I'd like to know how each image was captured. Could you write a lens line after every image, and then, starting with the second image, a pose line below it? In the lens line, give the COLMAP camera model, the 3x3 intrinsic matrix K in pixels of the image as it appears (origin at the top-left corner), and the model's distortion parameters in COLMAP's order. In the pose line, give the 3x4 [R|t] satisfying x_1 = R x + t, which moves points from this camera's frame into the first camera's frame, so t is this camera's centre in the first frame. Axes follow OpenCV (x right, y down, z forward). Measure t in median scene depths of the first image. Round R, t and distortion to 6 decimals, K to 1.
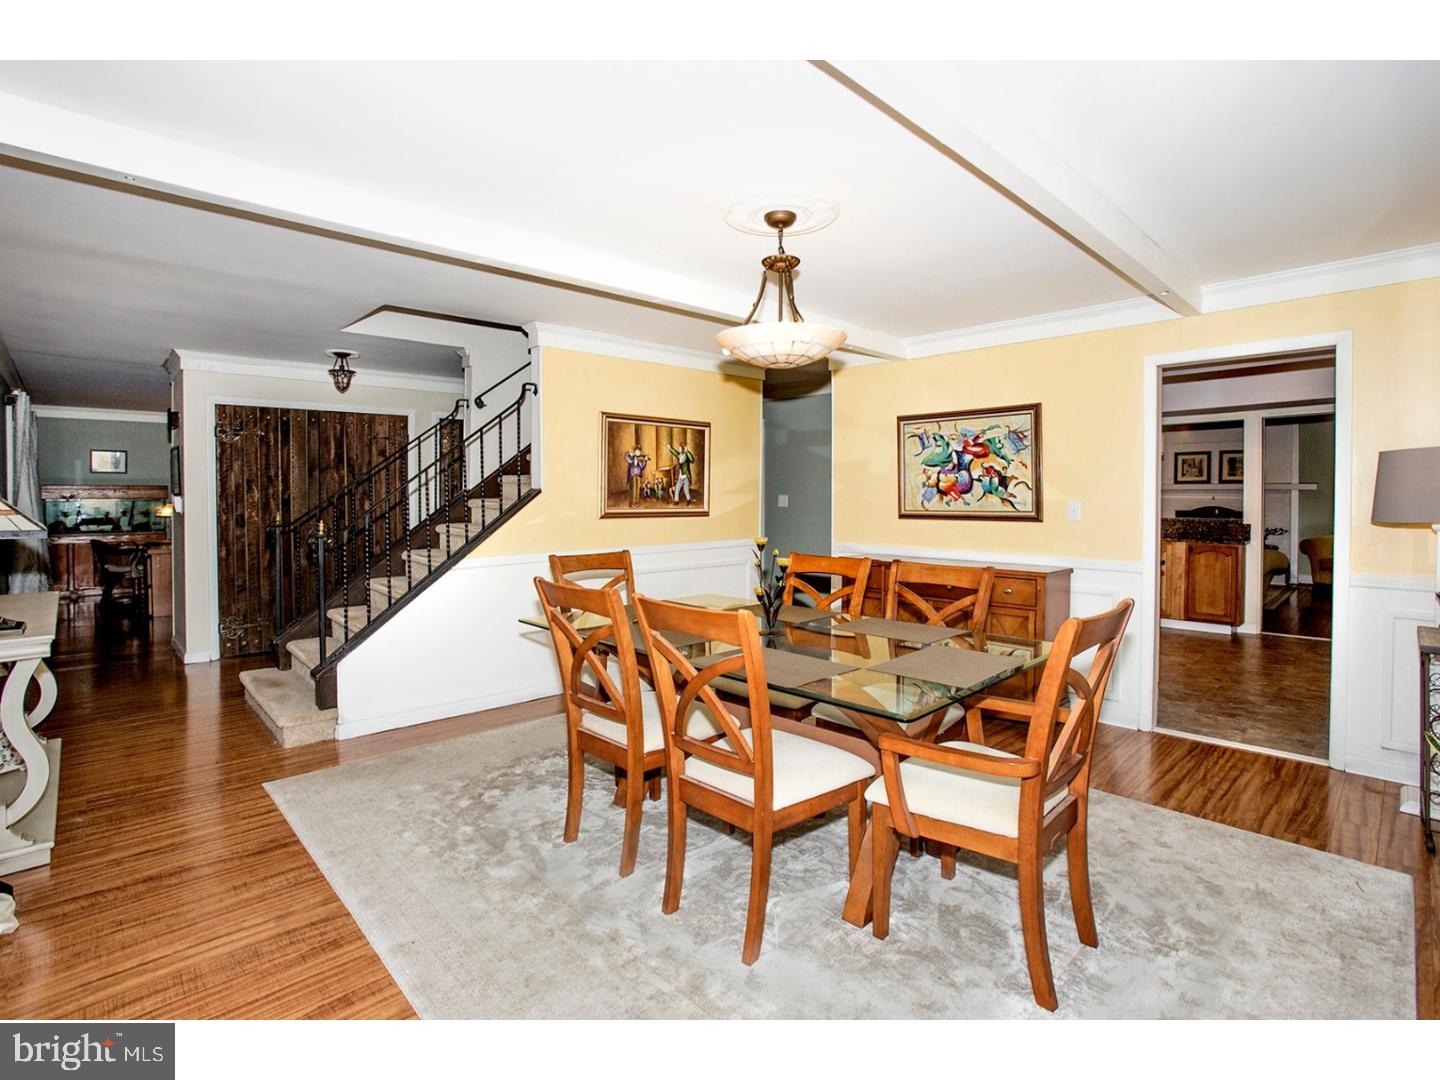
lens RADIAL K [[693.8, 0, 712.2], [0, 693.8, 497.1], [0, 0, 1]] dist [-0.084166, 0.031047]
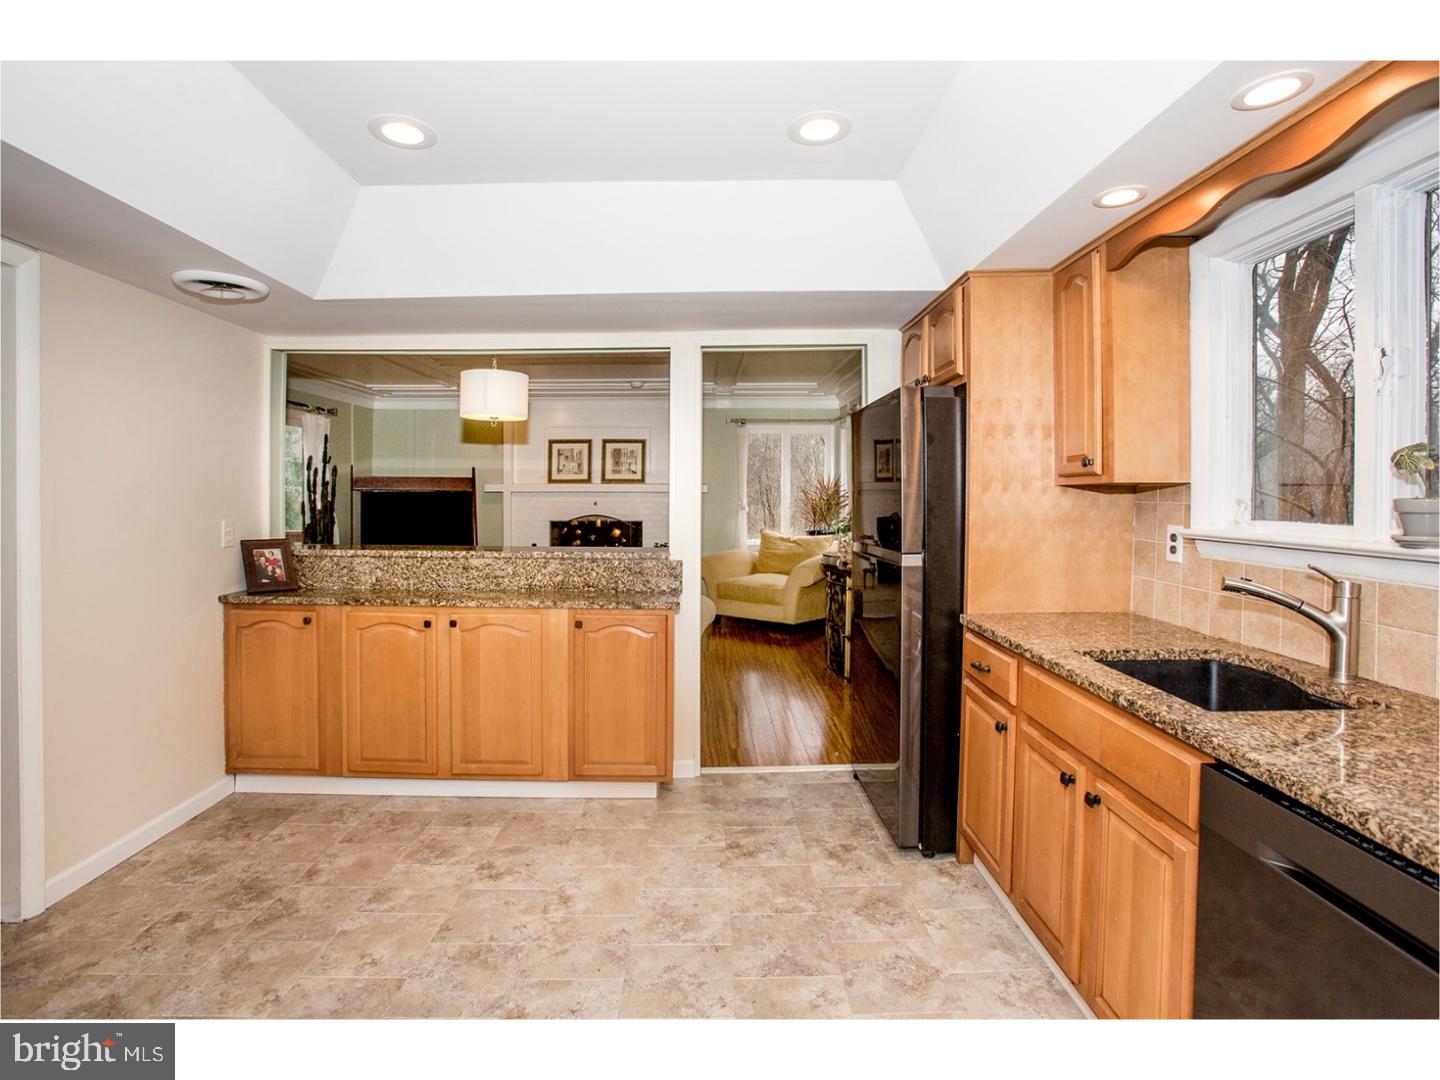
lens RADIAL K [[693.8, 0, 712.2], [0, 693.8, 497.1], [0, 0, 1]] dist [-0.084166, 0.031047]
pose [[0.672550, -0.000206, 0.740052, 0.296800], [0.002517, 0.999995, -0.002009, -0.003641], [-0.740048, 0.003214, 0.672547, 0.425704]]
